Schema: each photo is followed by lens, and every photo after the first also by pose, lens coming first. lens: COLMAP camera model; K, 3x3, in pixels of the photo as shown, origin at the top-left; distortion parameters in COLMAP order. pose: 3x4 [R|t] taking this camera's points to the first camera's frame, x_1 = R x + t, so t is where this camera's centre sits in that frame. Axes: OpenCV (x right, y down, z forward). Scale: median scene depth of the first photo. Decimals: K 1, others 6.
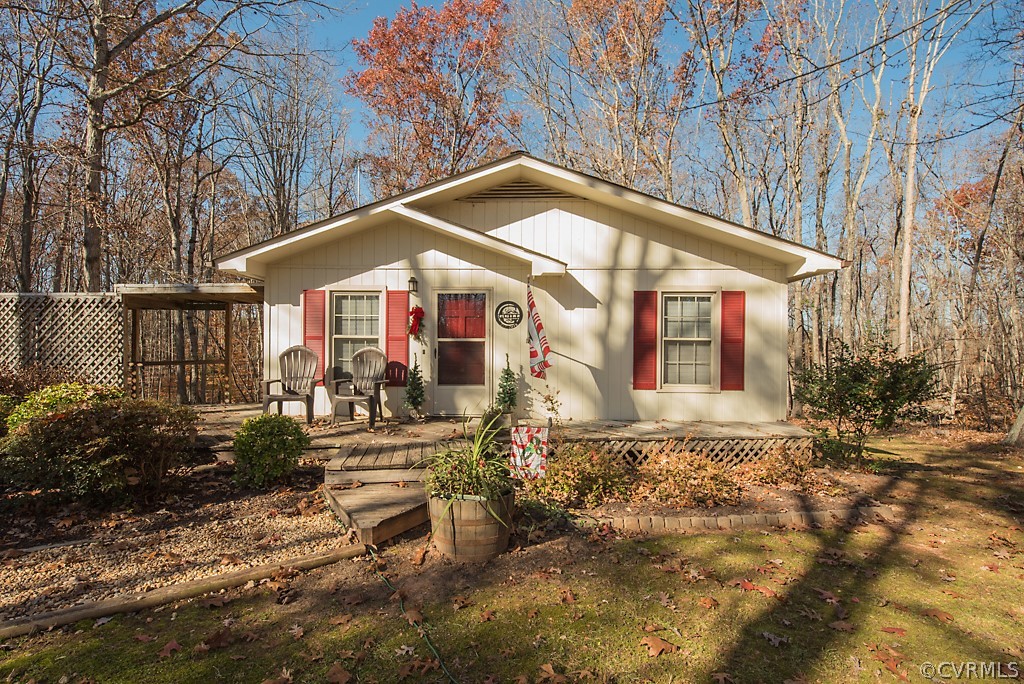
lens RADIAL K [[461.1, 0, 511.3], [0, 461.1, 341.2], [0, 0, 1]] dist [0.013748, -0.000477]
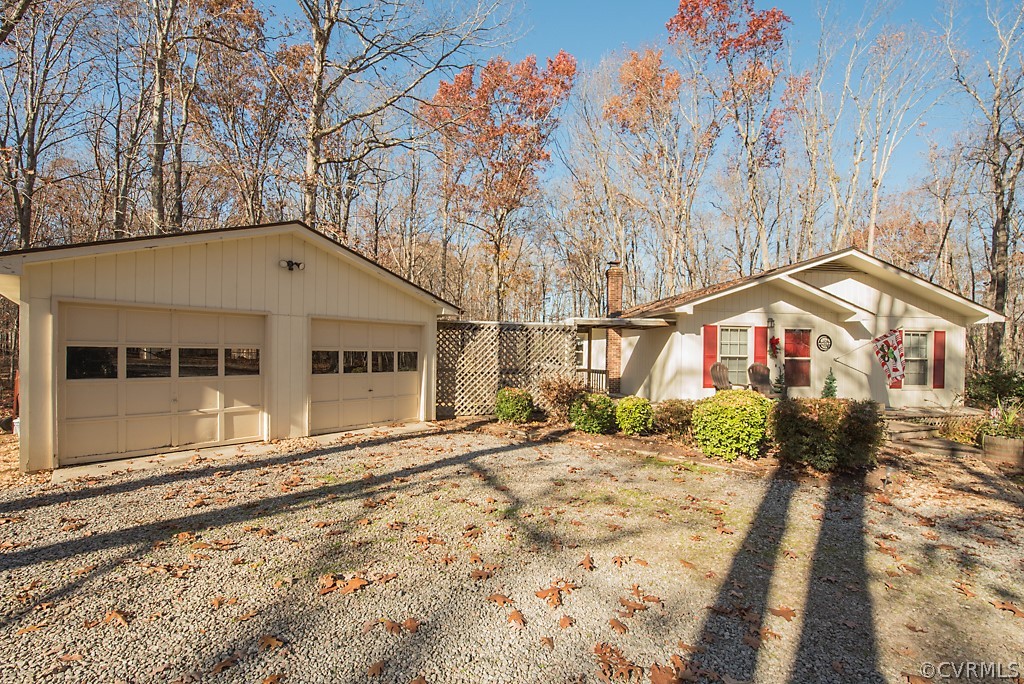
lens RADIAL K [[424.9, 0, 506.9], [0, 424.9, 350.3], [0, 0, 1]] dist [-0.011505, -0.001049]
pose [[0.988476, 0.007797, 0.151174, -1.323317], [-0.008647, 0.999950, 0.004961, -0.027672], [-0.151127, -0.006211, 0.988495, -0.296097]]
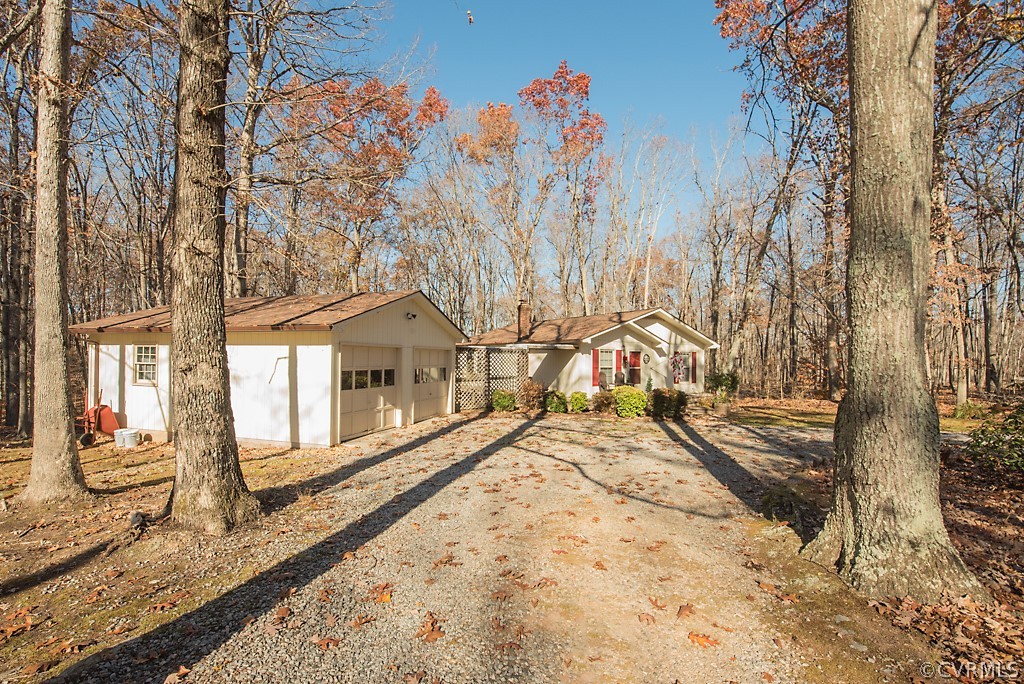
lens RADIAL K [[461.1, 0, 518.5], [0, 461.1, 343.9], [0, 0, 1]] dist [0.013748, -0.000477]
pose [[0.811121, 0.021013, 0.584501, -2.325955], [-0.012174, 0.999744, -0.019047, -0.085376], [-0.584752, 0.008334, 0.811170, -0.861511]]
